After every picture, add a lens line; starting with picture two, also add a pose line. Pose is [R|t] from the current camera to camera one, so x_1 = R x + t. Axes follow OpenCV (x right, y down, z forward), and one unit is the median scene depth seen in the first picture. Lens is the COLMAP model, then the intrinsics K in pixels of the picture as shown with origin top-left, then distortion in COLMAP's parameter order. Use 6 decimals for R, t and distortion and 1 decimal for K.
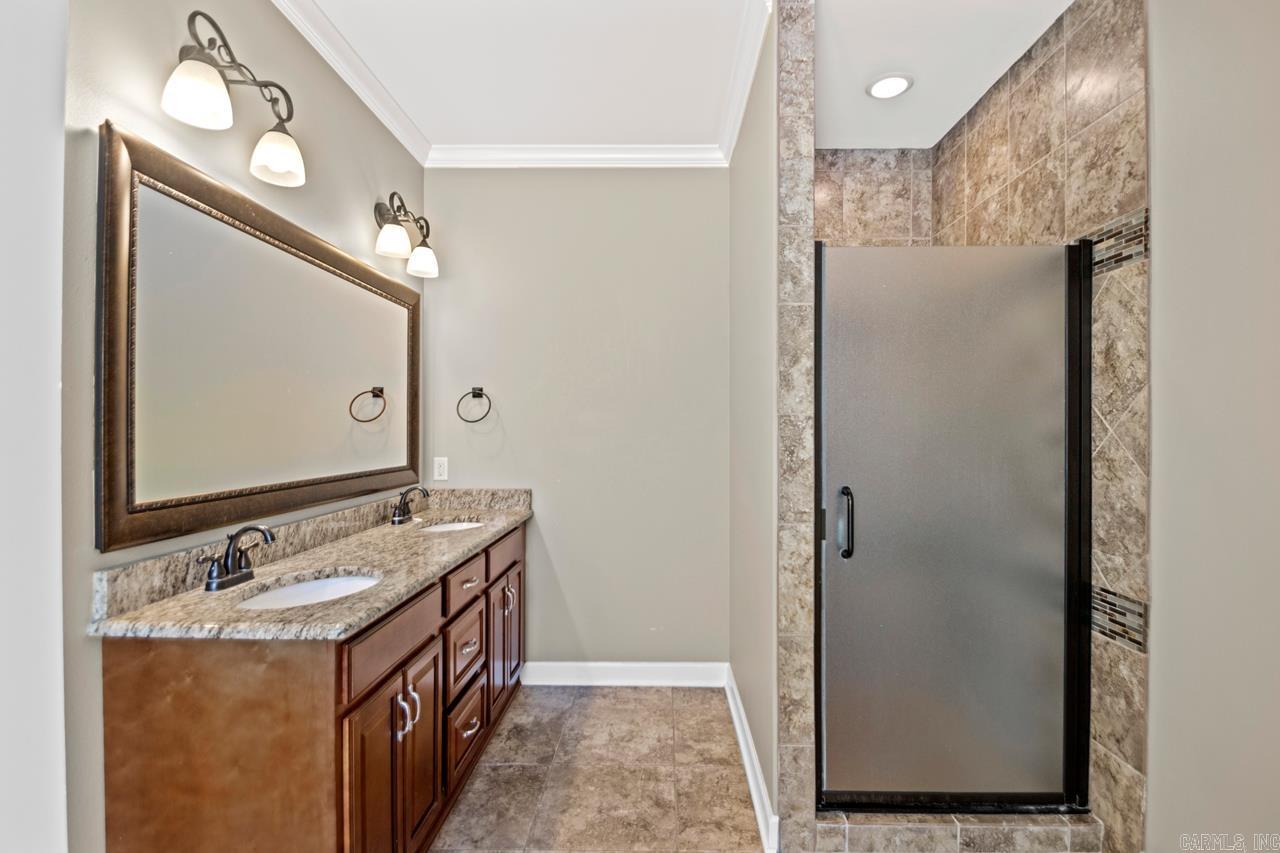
lens RADIAL K [[602.2, 0, 648.6], [0, 602.2, 426.1], [0, 0, 1]] dist [0.017643, -0.017896]
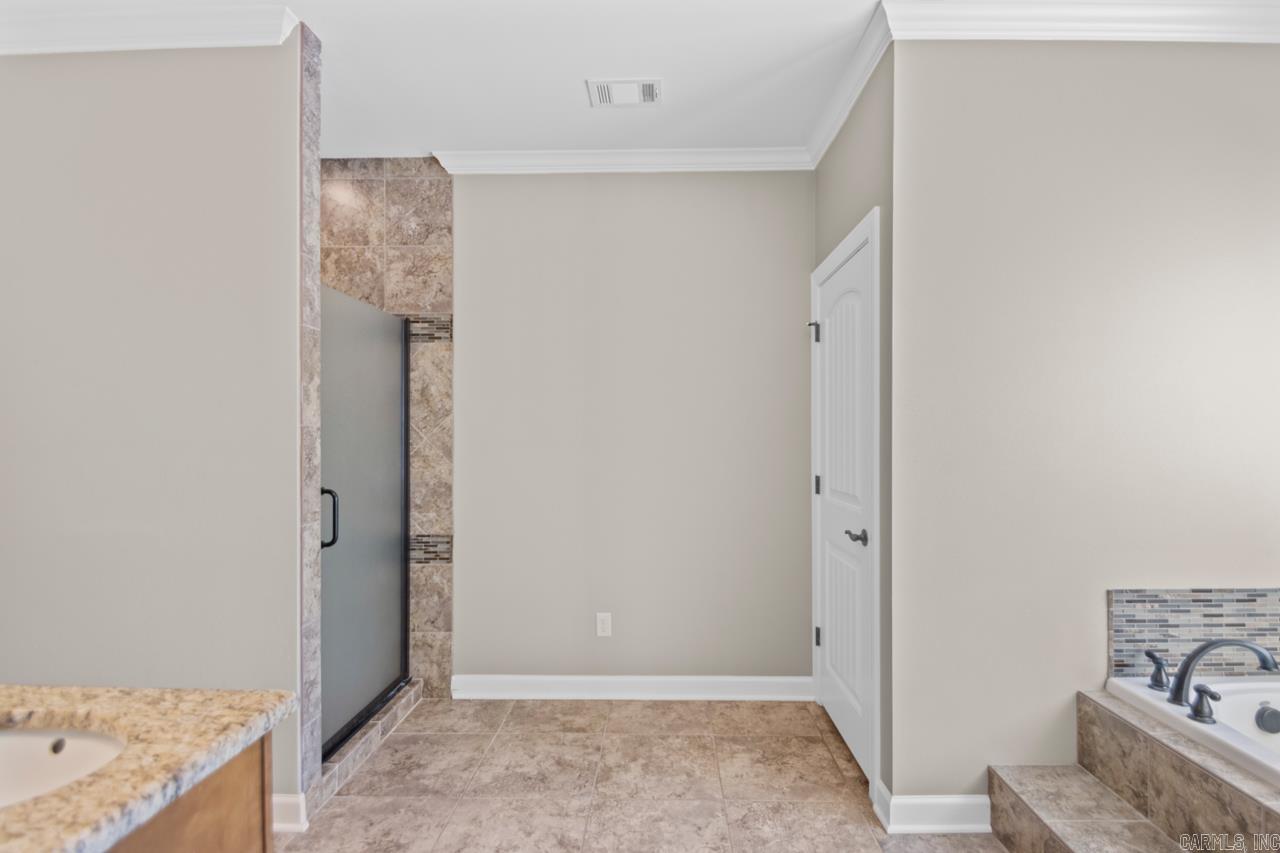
lens RADIAL K [[604.6, 0, 655.5], [0, 604.6, 431.8], [0, 0, 1]] dist [0.017735, -0.017215]
pose [[-0.002373, 0.005314, 0.999983, -0.891725], [0.002057, 0.999984, -0.005309, -0.000730], [-0.999995, 0.002045, -0.002384, 0.365870]]
